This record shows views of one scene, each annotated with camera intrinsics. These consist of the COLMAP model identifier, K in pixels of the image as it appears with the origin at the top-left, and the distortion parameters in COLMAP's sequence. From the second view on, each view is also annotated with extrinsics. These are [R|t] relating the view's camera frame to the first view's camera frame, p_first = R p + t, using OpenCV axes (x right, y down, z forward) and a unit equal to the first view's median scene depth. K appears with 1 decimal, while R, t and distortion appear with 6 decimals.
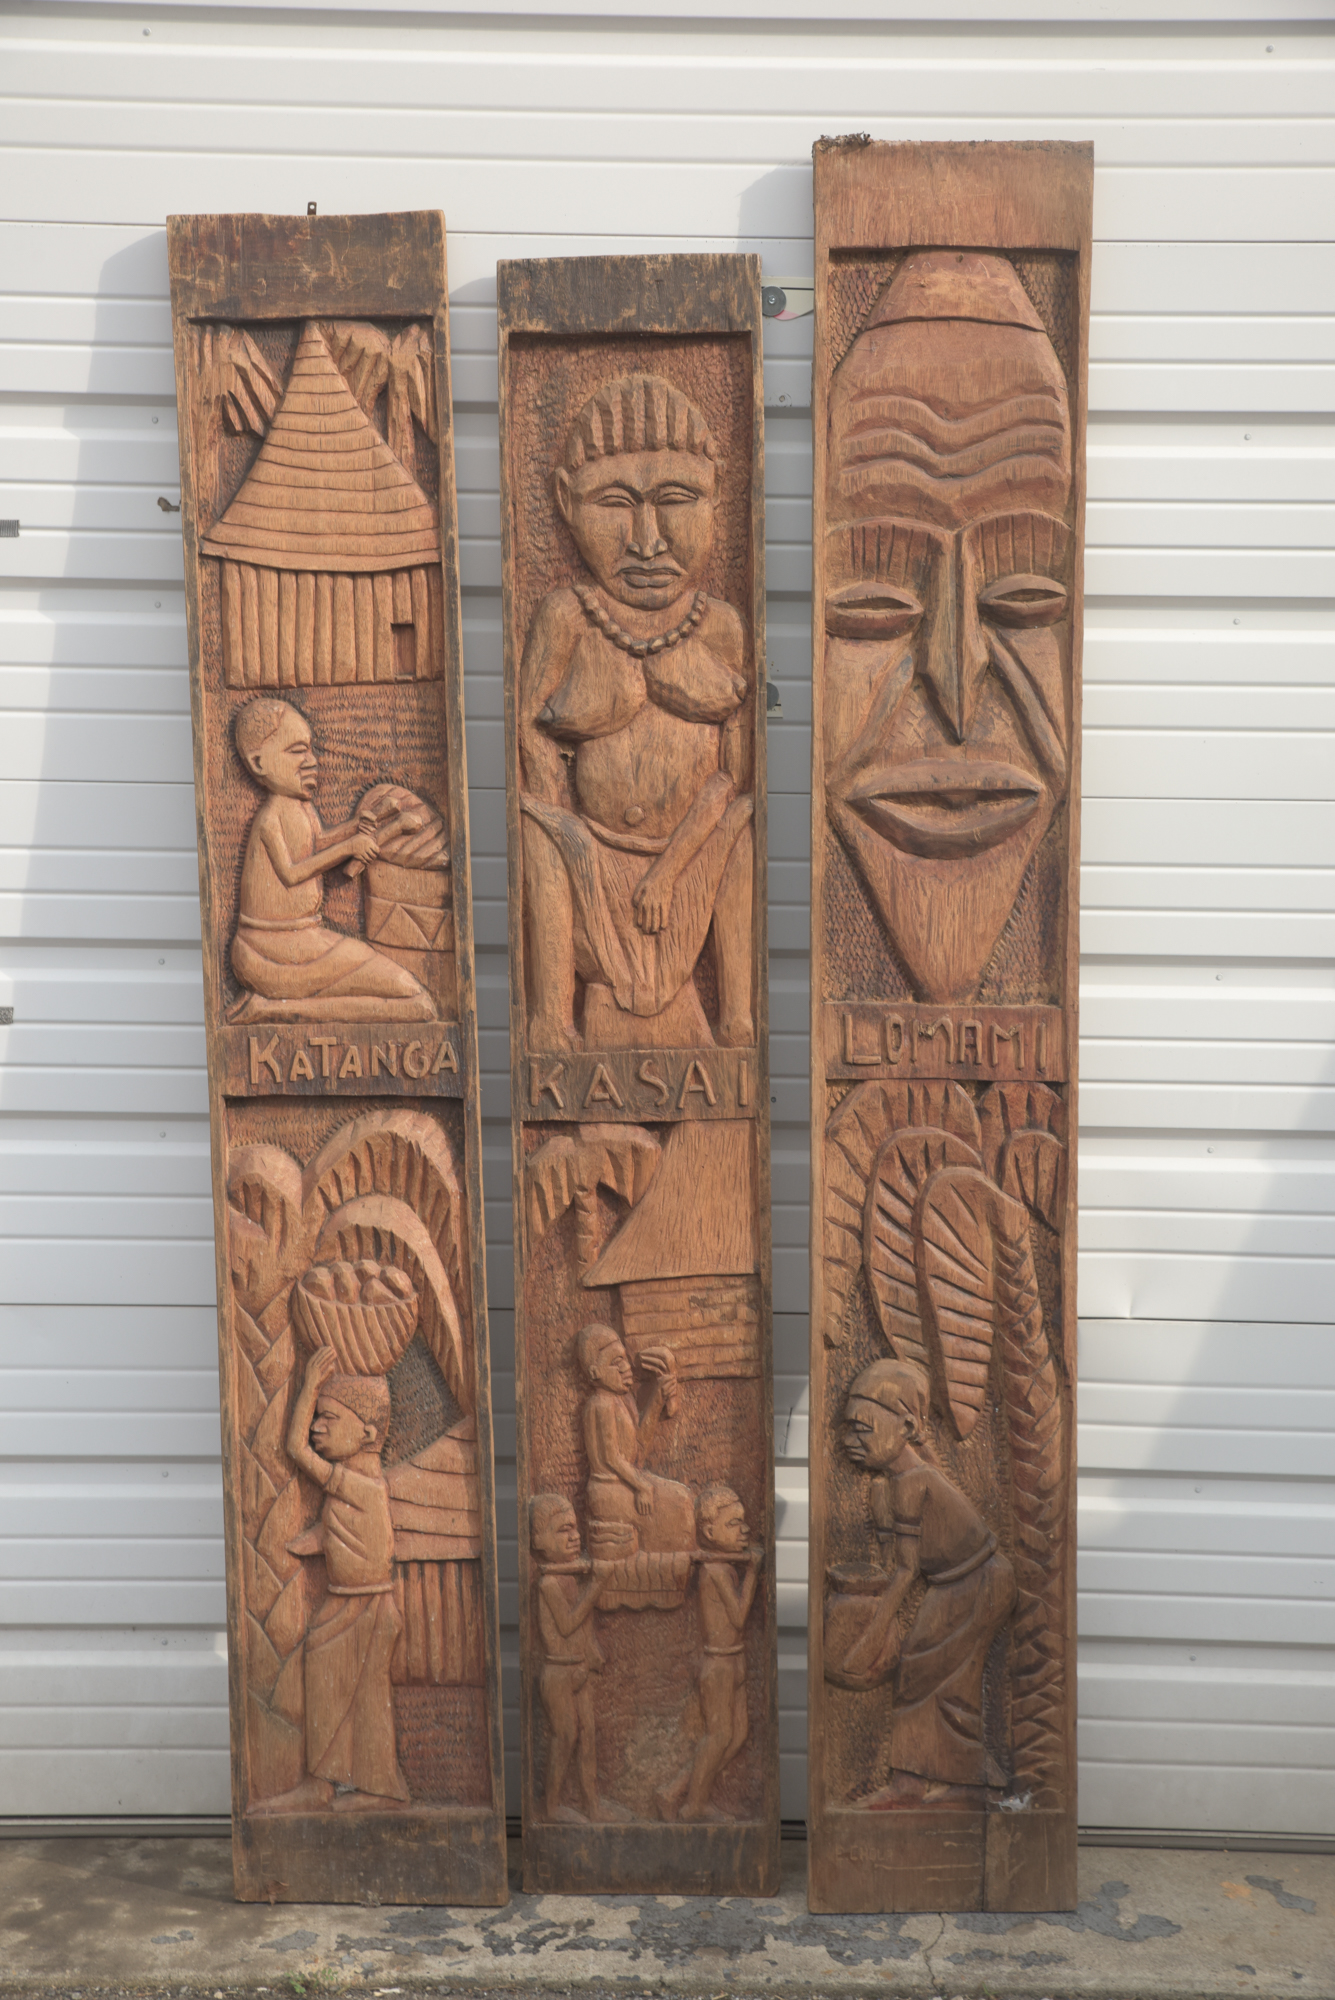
lens RADIAL K [[2976.1, 0, 653.4], [0, 2976.1, 1012.4], [0, 0, 1]] dist [0.114281, 0.000000]
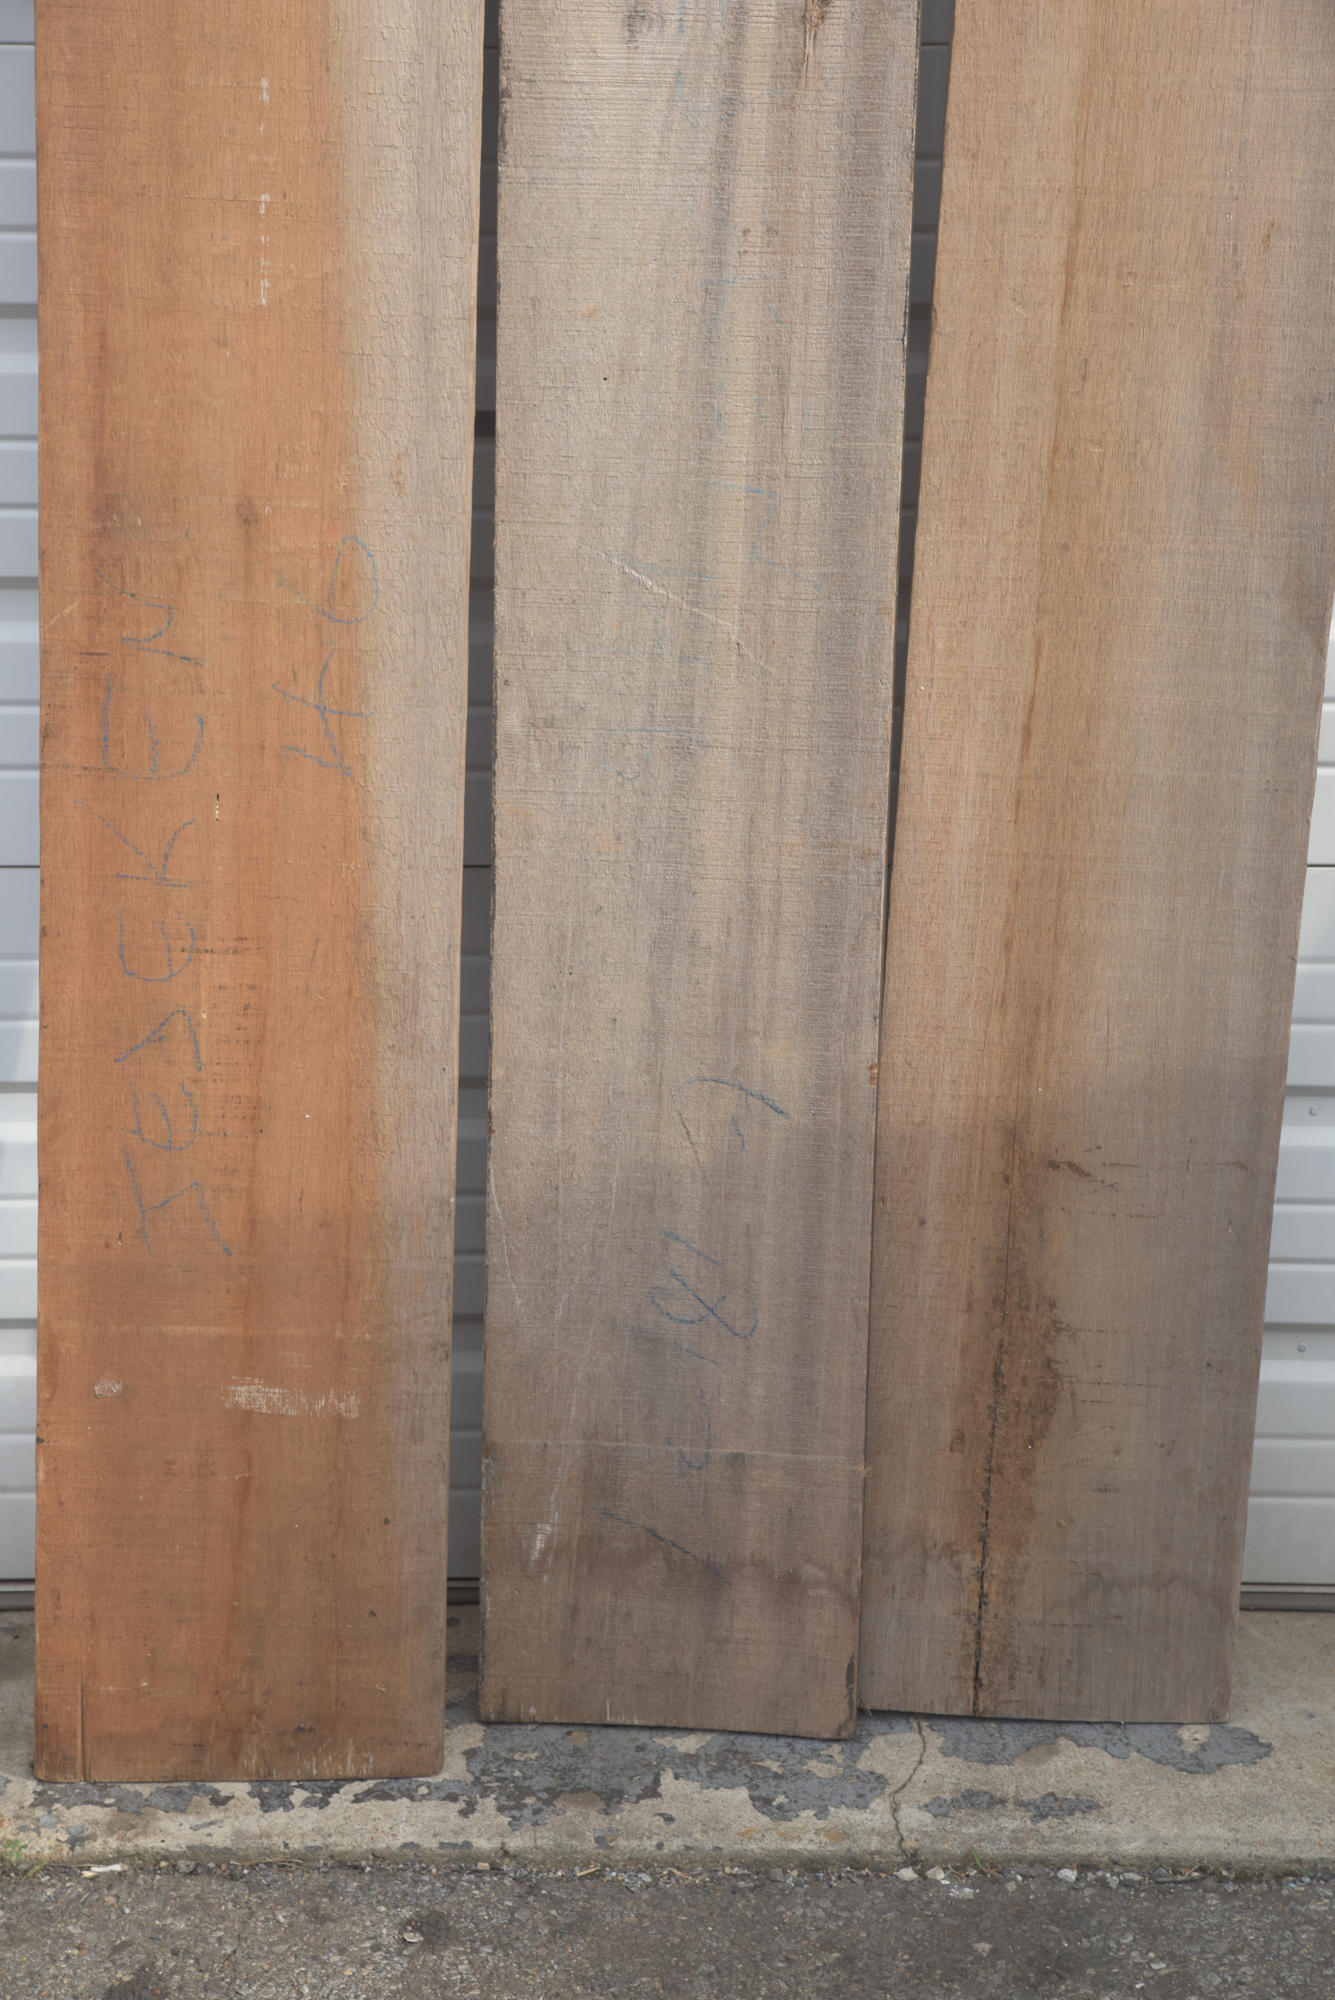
lens RADIAL K [[3452.6, 0, 664.2], [0, 3452.6, 984.8], [0, 0, 1]] dist [0.165615, 0.000000]
pose [[0.999498, -0.013920, -0.028466, 0.062432], [0.018878, 0.983094, 0.182125, -0.014517], [0.025450, -0.182570, 0.982863, 0.249384]]
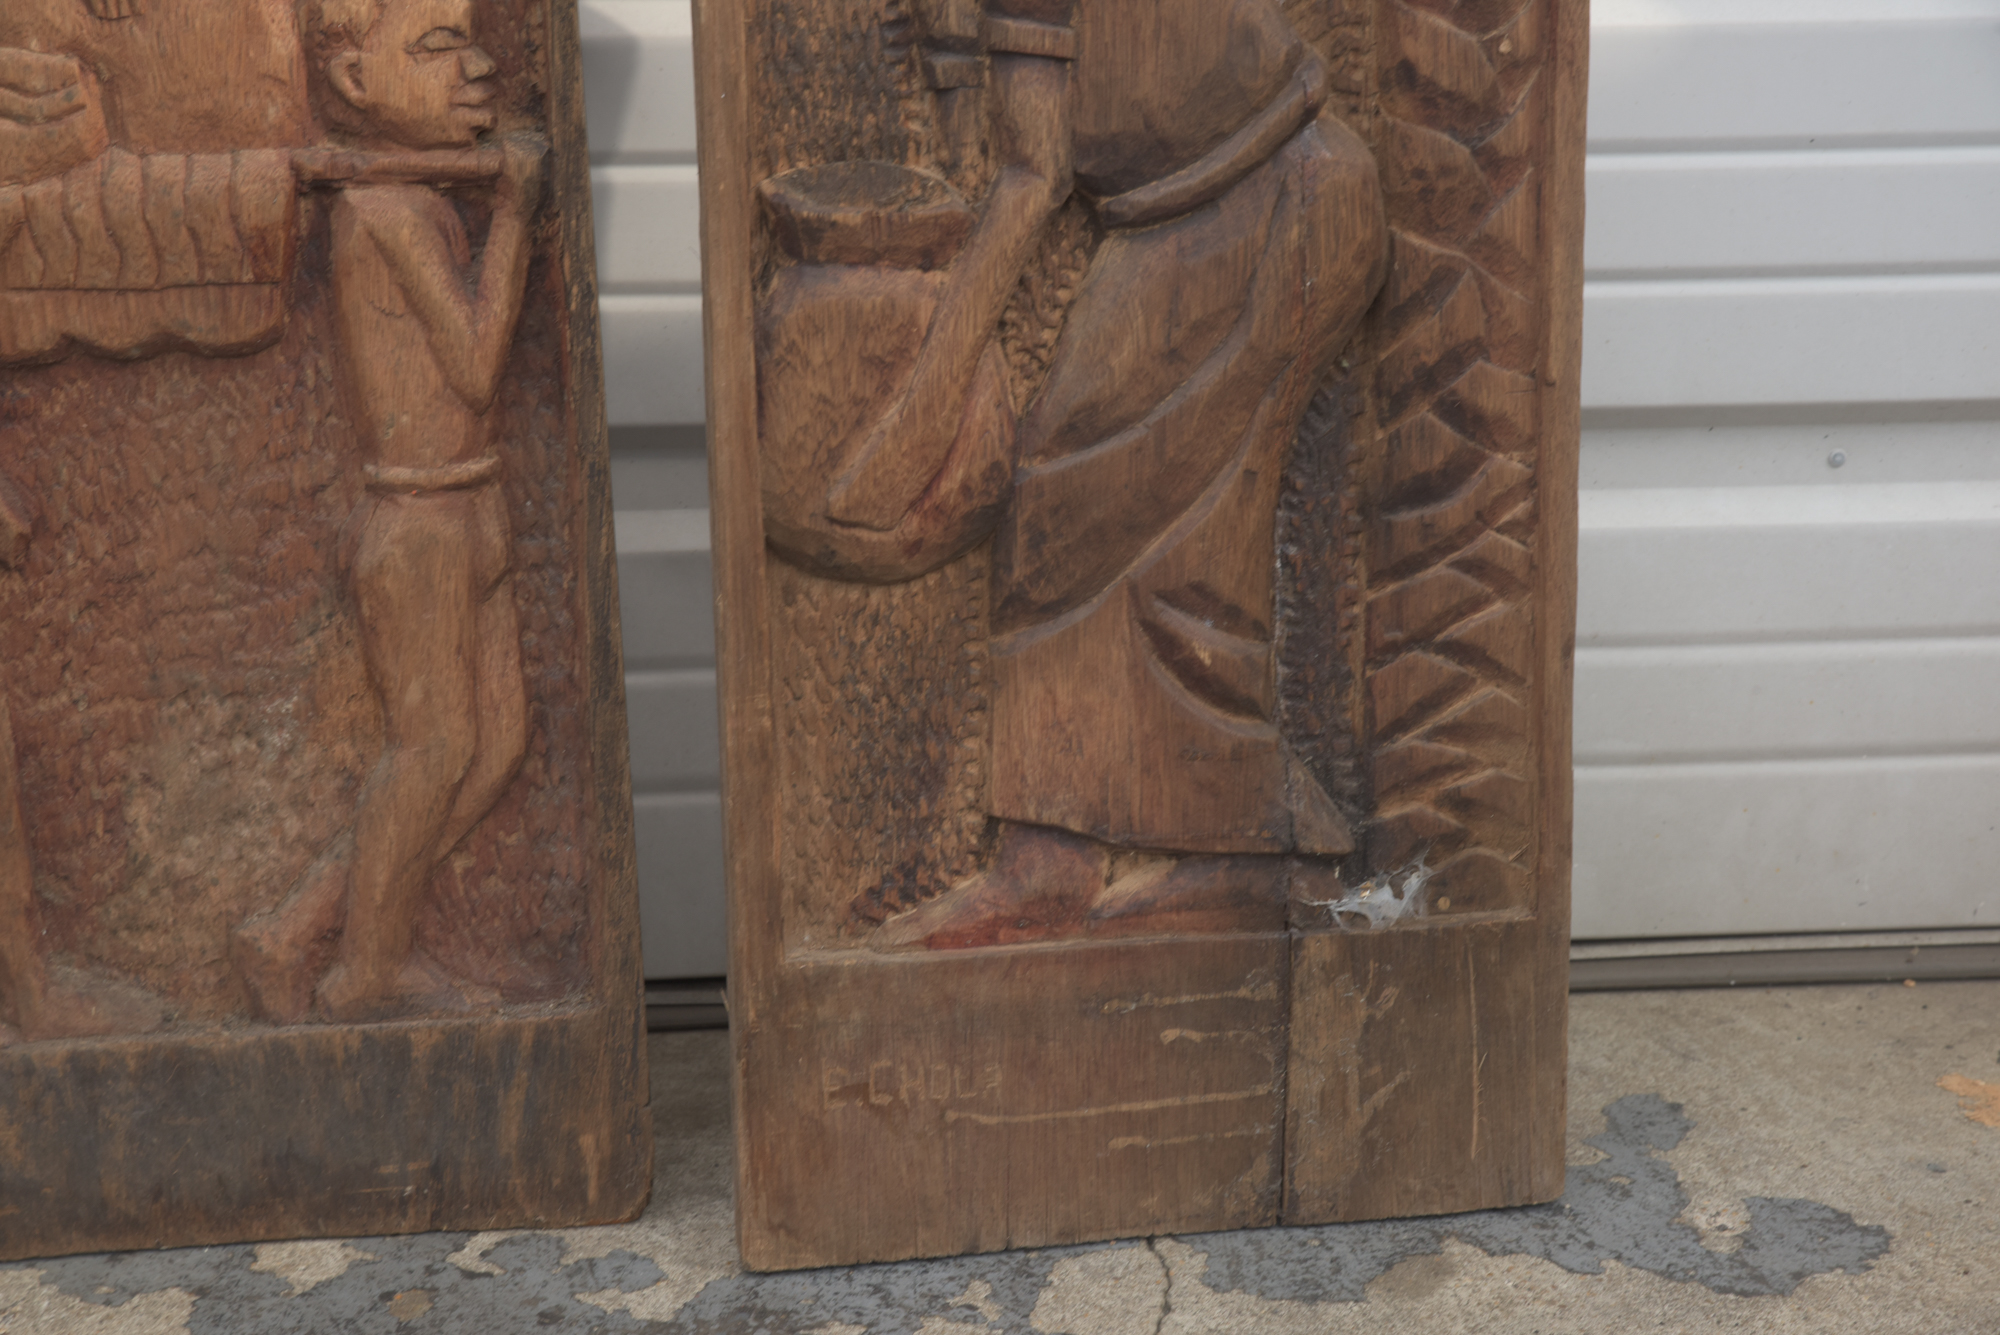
lens RADIAL K [[3540.1, 0, 982.0], [0, 3540.1, 663.0], [0, 0, 1]] dist [0.162500, 0.000000]
pose [[0.993574, -0.048734, 0.102158, 0.041915], [0.026796, 0.978180, 0.206023, 0.162071], [-0.109969, -0.201962, 0.973200, 0.652131]]
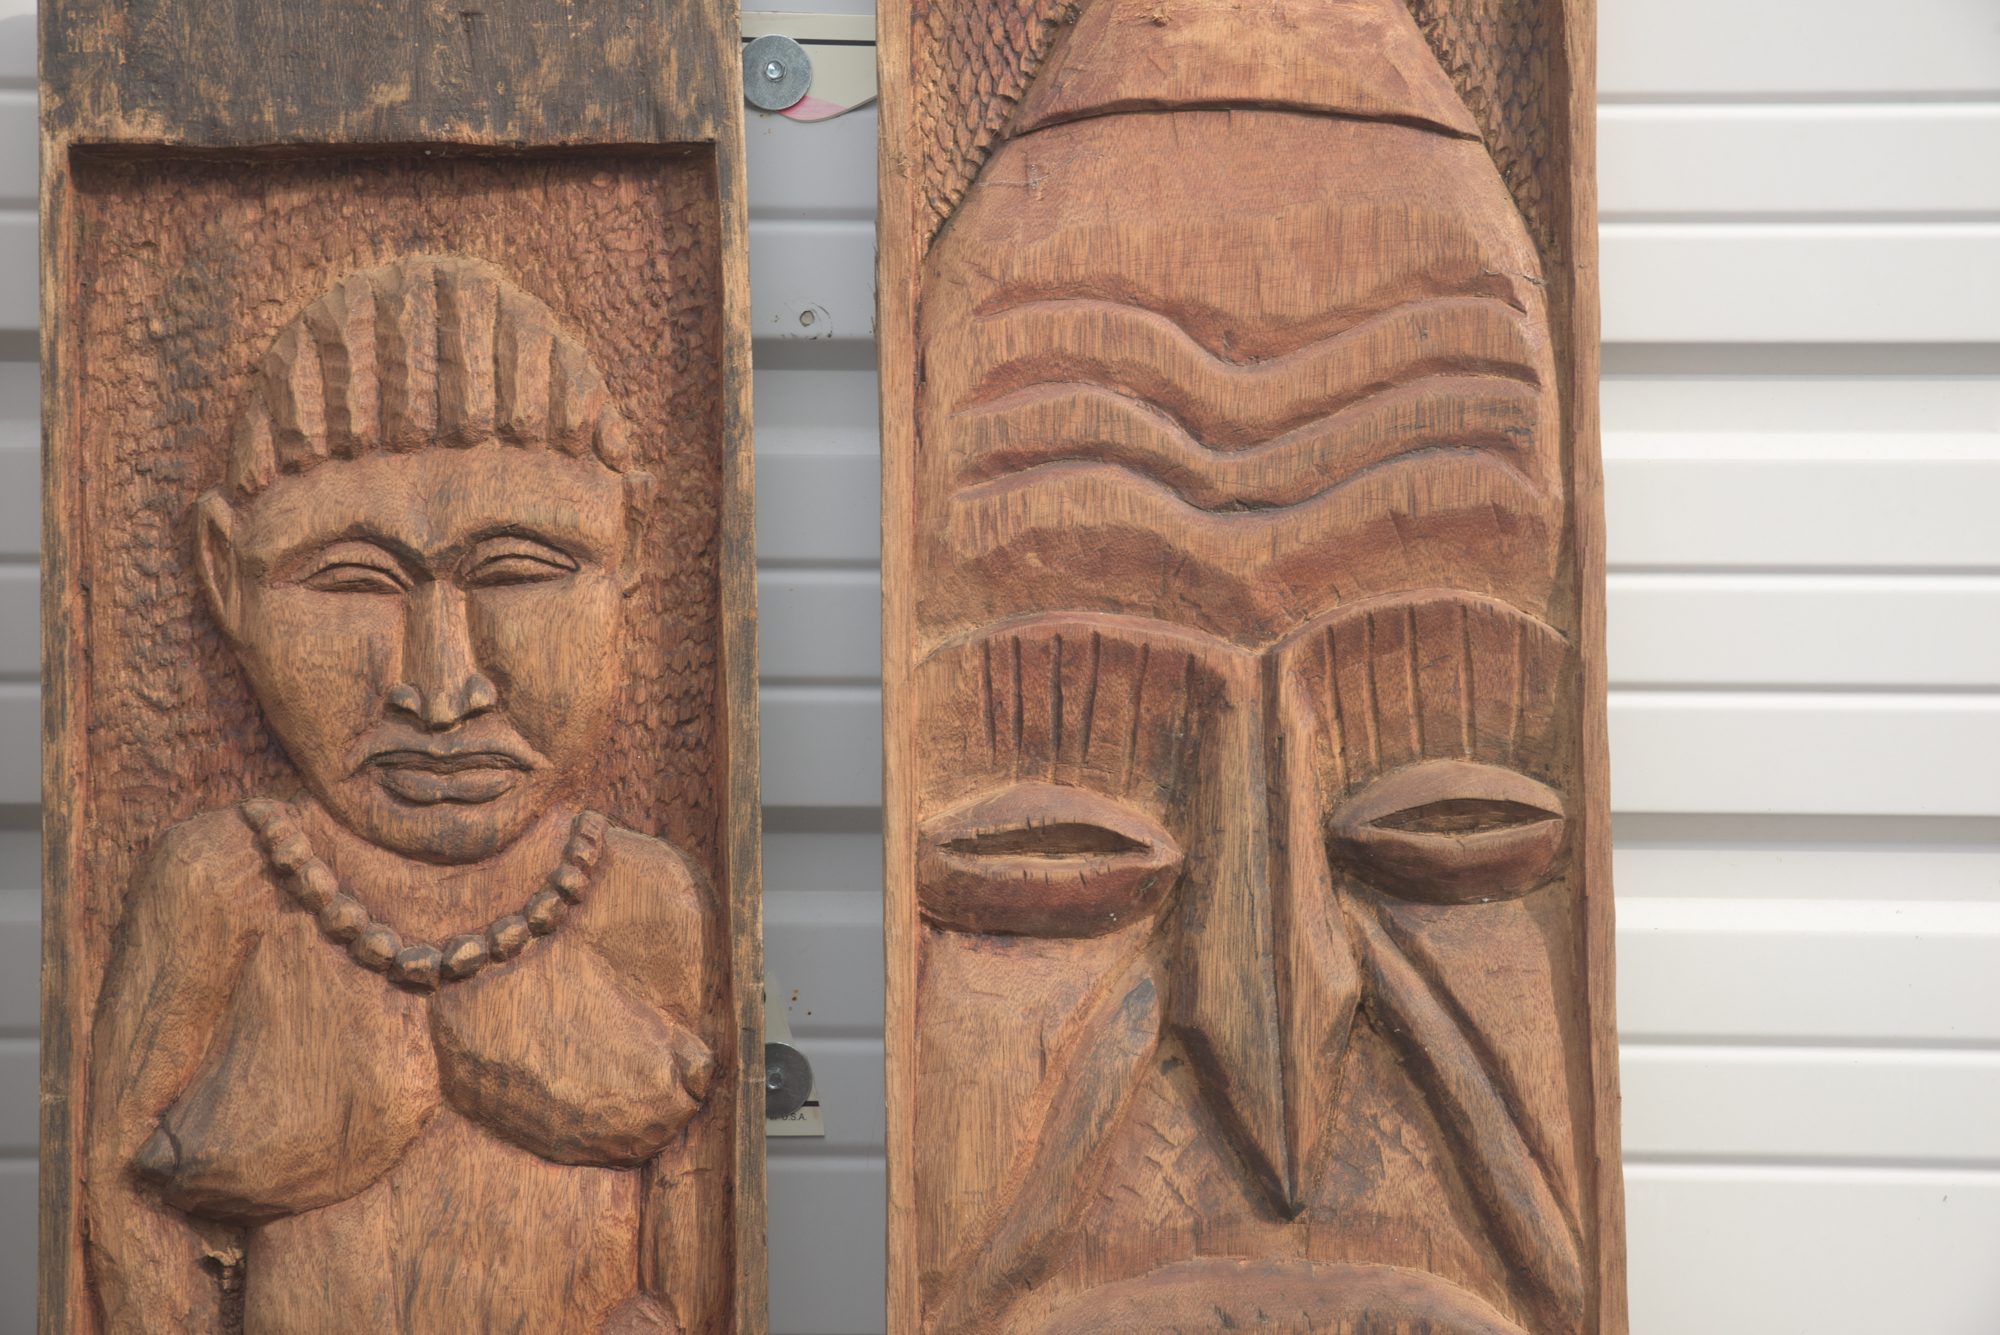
lens RADIAL K [[3540.1, 0, 981.0], [0, 3540.1, 659.7], [0, 0, 1]] dist [0.162500, 0.000000]
pose [[0.999935, -0.009732, 0.005856, 0.062535], [0.010579, 0.985659, -0.168419, -0.084085], [-0.004133, 0.168470, 0.985698, 0.555270]]
